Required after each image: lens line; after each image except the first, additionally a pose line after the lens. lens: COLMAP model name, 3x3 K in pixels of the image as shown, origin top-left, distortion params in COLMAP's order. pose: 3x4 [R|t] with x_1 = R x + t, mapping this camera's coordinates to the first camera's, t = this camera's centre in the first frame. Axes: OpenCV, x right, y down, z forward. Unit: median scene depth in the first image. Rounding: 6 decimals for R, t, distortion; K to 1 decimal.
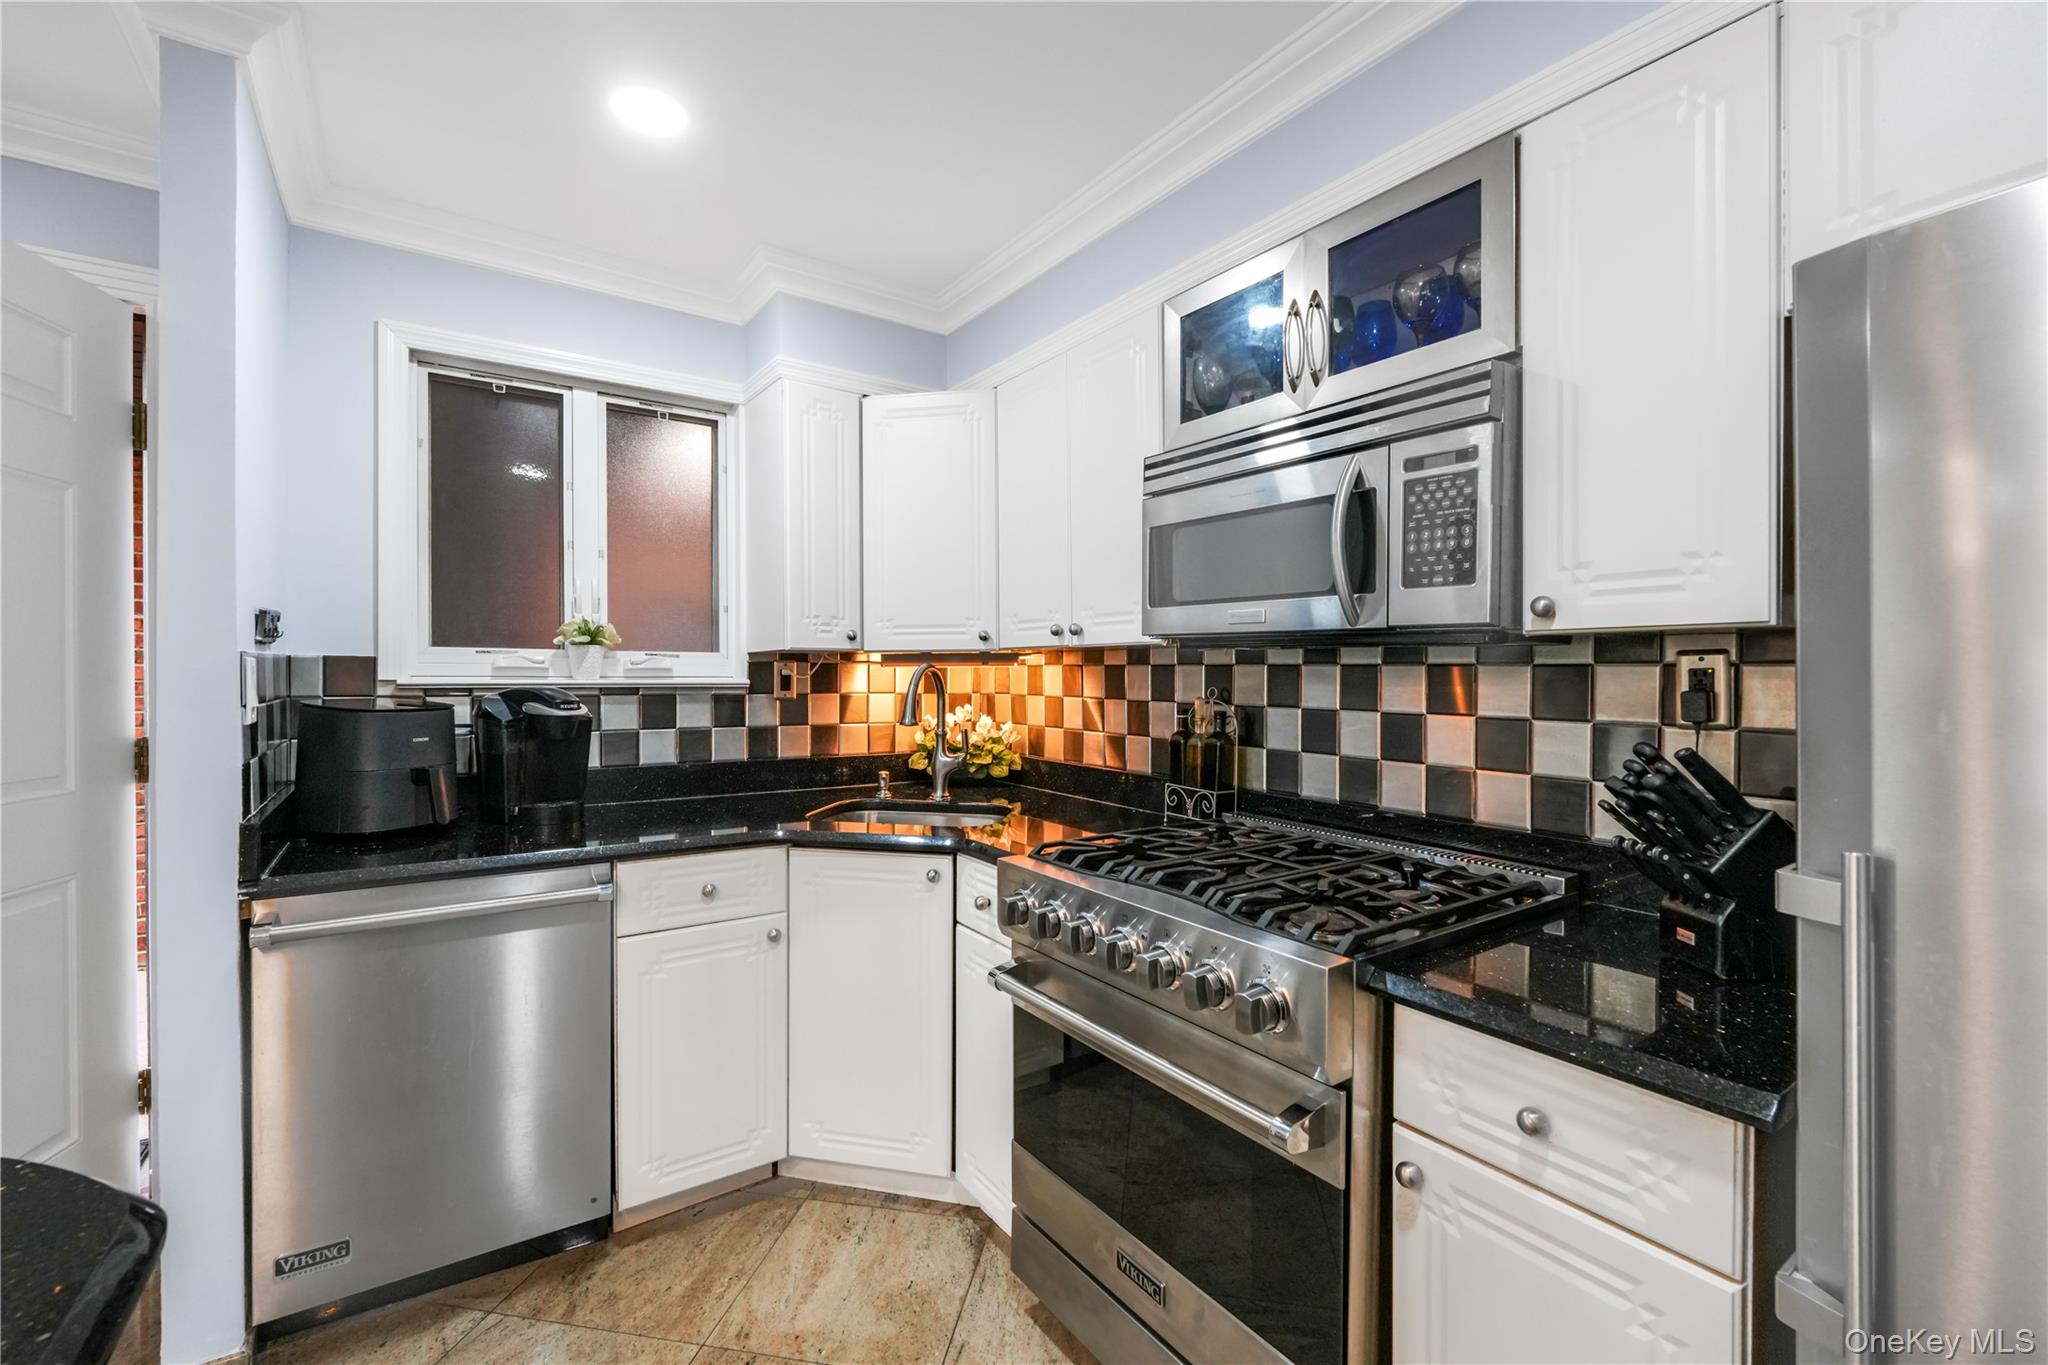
lens RADIAL K [[864.4, 0, 1023.5], [0, 864.4, 681.9], [0, 0, 1]] dist [-0.001292, 0.000019]
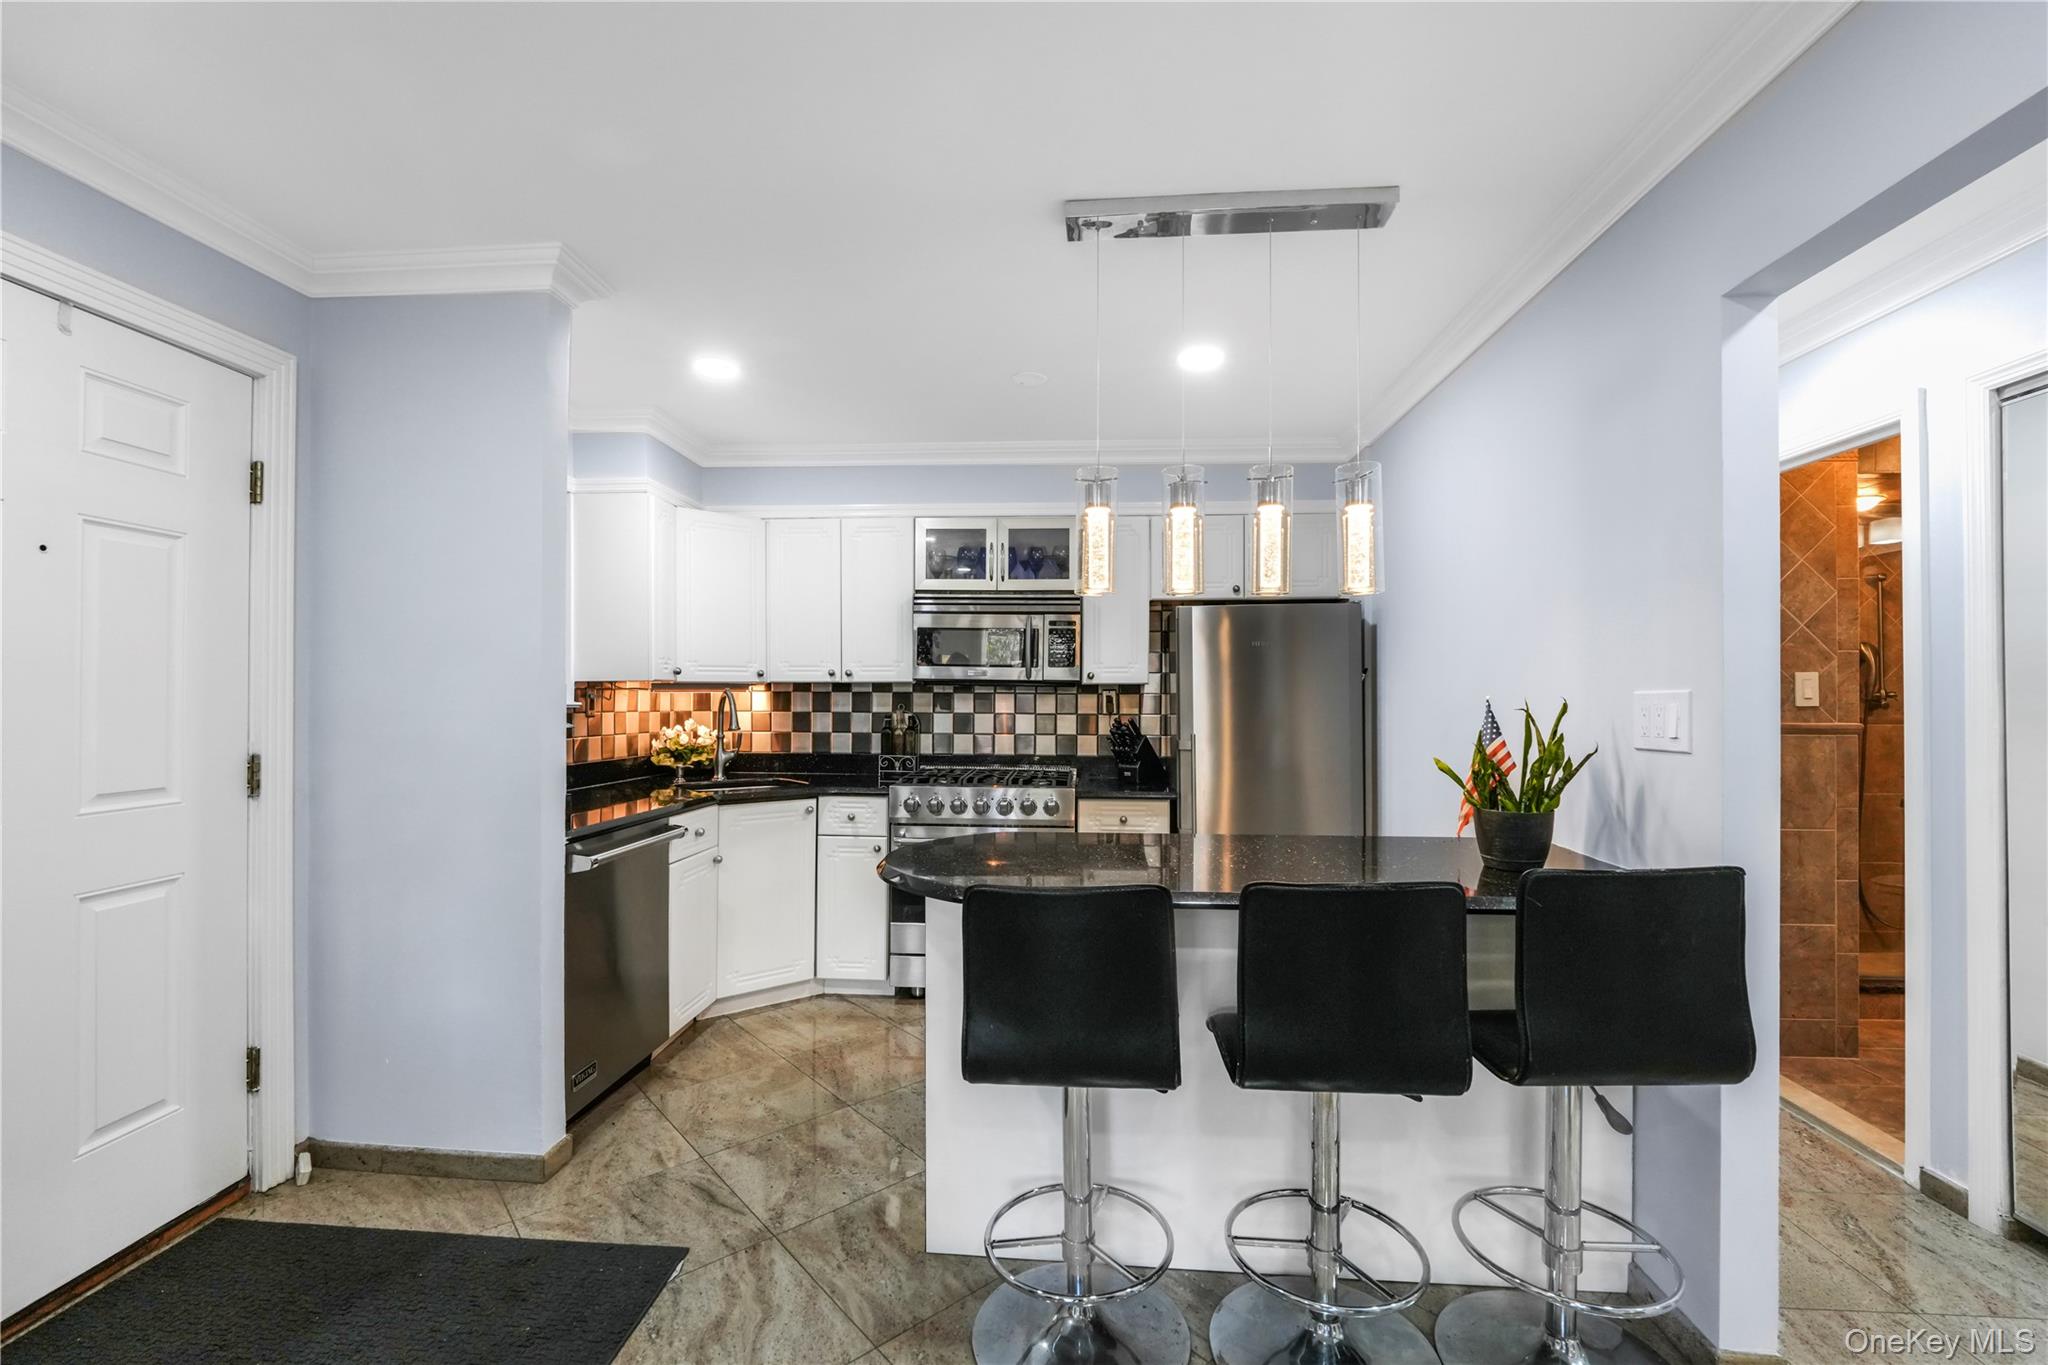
lens RADIAL K [[864.4, 0, 1026.8], [0, 864.4, 689.1], [0, 0, 1]] dist [-0.001292, 0.000019]
pose [[0.630286, 0.005584, 0.776343, -1.335157], [0.006572, 0.999900, -0.012527, -0.000756], [-0.776335, 0.012998, 0.630186, -0.531440]]
